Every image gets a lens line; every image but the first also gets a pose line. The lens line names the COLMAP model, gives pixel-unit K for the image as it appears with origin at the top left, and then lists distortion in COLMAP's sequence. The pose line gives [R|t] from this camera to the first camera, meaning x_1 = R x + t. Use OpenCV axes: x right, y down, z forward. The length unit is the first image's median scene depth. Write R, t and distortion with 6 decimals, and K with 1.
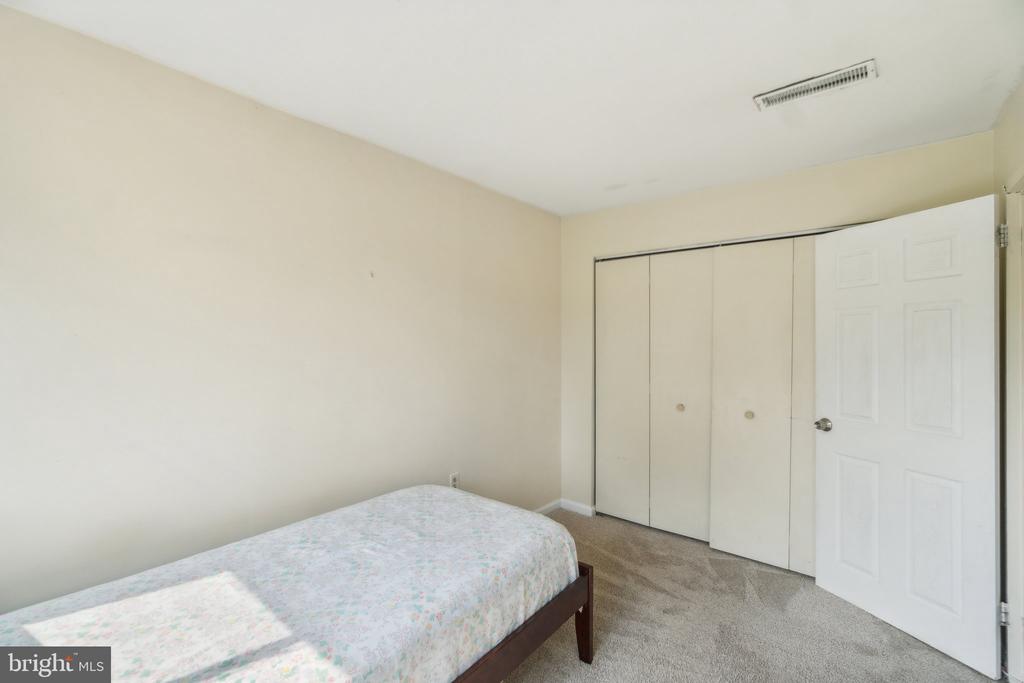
lens RADIAL K [[447.2, 0, 511.5], [0, 447.2, 342.0], [0, 0, 1]] dist [-0.002825, -0.000460]
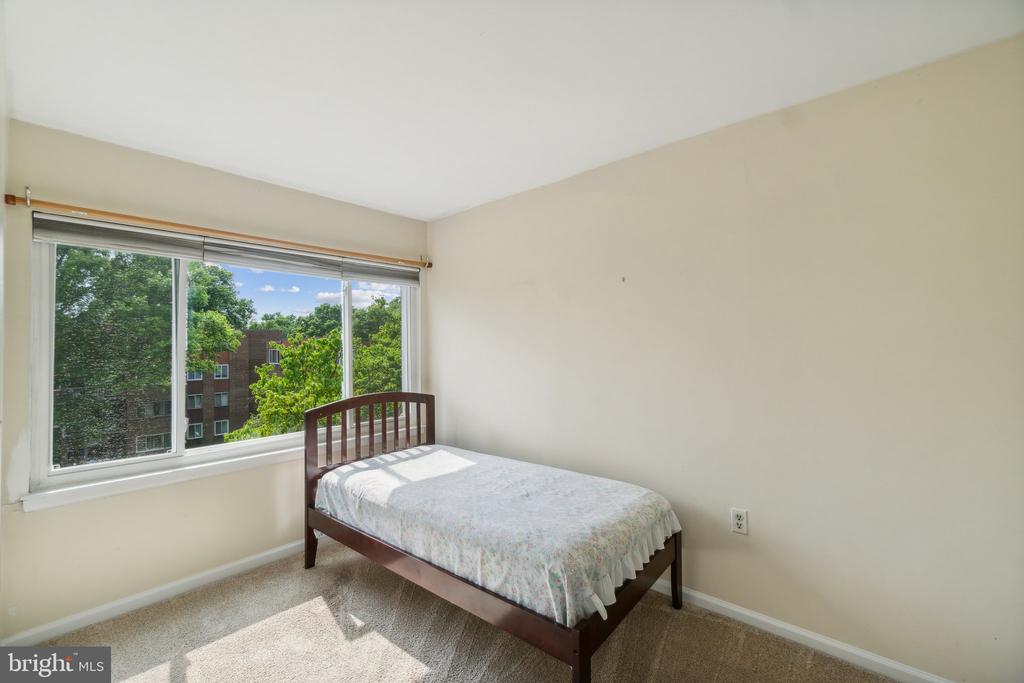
lens RADIAL K [[447.2, 0, 513.5], [0, 447.2, 341.3], [0, 0, 1]] dist [-0.002825, -0.000460]
pose [[-0.024909, -0.007985, -0.999658, 1.131874], [0.006307, 0.999947, -0.008144, 0.010069], [0.999670, -0.006508, -0.024857, 1.074856]]
